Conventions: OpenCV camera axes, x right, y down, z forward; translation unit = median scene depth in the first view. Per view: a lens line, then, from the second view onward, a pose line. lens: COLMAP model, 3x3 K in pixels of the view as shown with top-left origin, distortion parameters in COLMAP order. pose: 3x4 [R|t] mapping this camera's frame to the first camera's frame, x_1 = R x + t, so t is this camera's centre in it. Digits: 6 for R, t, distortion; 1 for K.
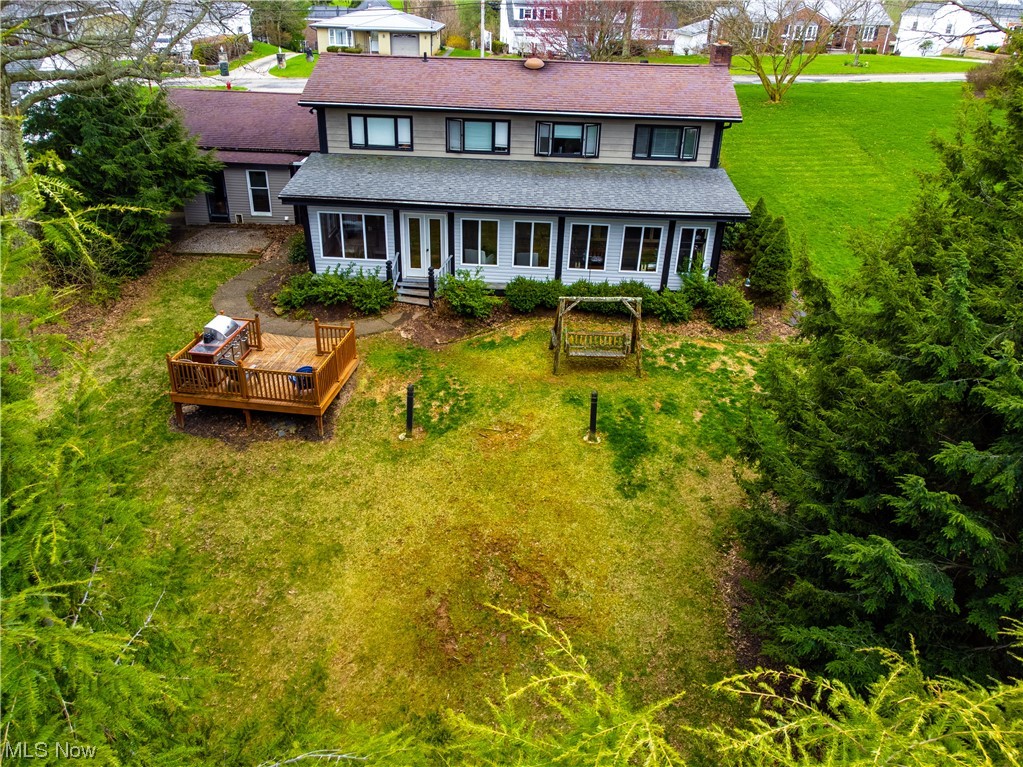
lens RADIAL K [[772.6, 0, 516.1], [0, 772.6, 389.0], [0, 0, 1]] dist [0.004753, -0.002329]
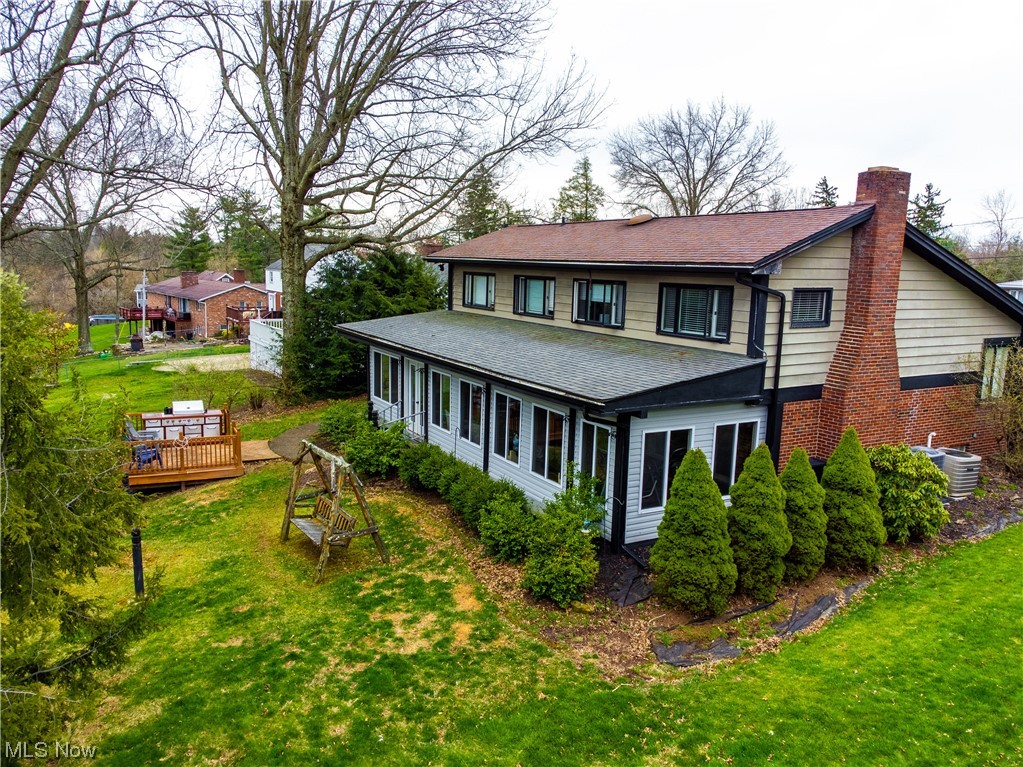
lens RADIAL K [[772.6, 0, 512.2], [0, 772.6, 385.6], [0, 0, 1]] dist [0.004753, -0.002329]
pose [[0.528186, 0.120821, -0.840489, 0.677802], [-0.402589, 0.907134, -0.122597, -0.133178], [0.747624, 0.403125, 0.527777, 0.606617]]
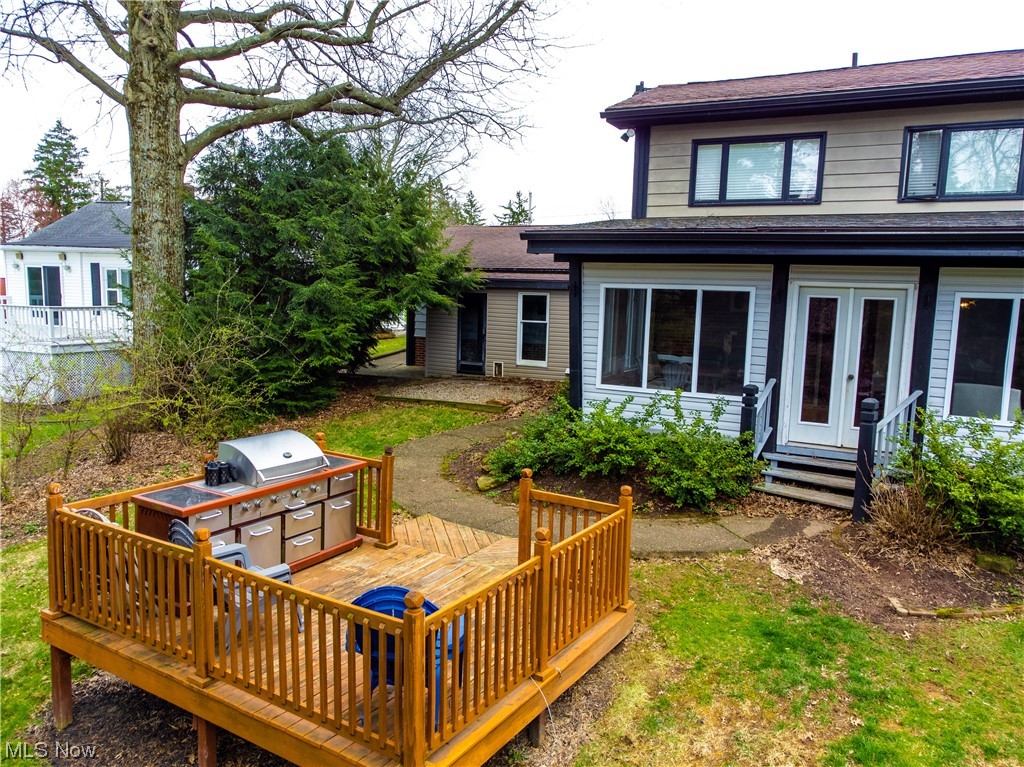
lens RADIAL K [[773.4, 0, 509.2], [0, 773.4, 393.3], [0, 0, 1]] dist [0.004753, -0.002329]
pose [[0.906273, 0.053868, -0.419246, -0.105424], [-0.196352, 0.931990, -0.304699, -0.014659], [0.374320, 0.358460, 0.855214, 0.586269]]
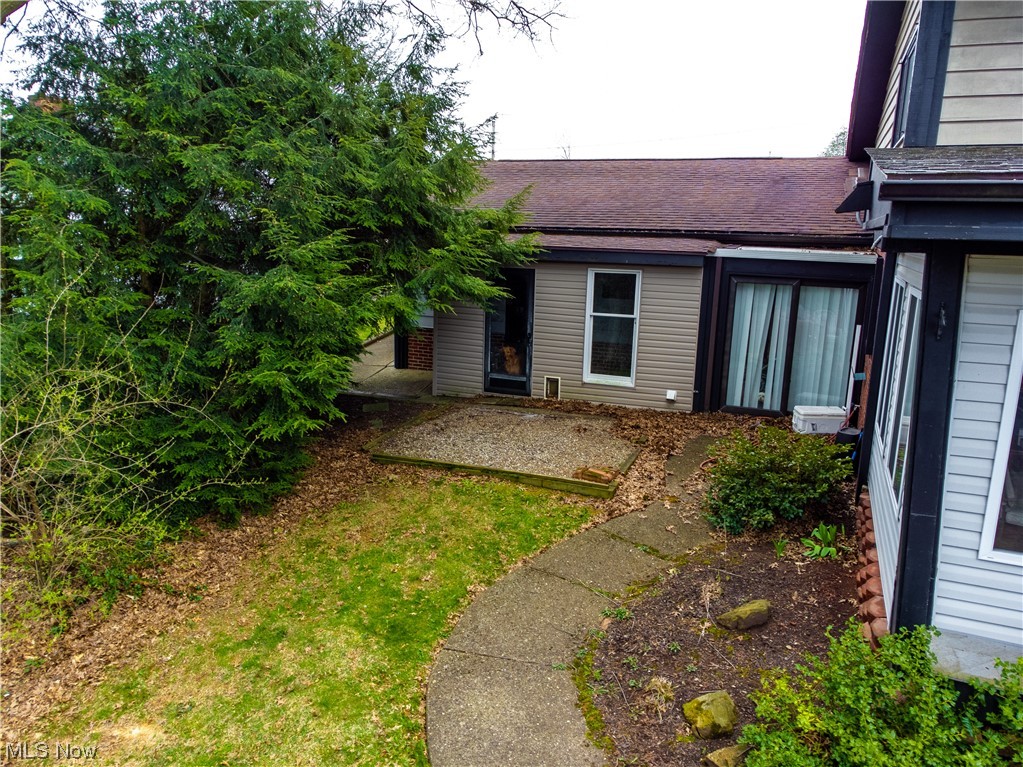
lens RADIAL K [[772.6, 0, 503.0], [0, 772.6, 385.9], [0, 0, 1]] dist [0.004753, -0.002329]
pose [[0.935314, 0.067735, -0.347274, -0.300524], [-0.162686, 0.953928, -0.252101, -0.142877], [0.314198, 0.292291, 0.903242, 0.778306]]
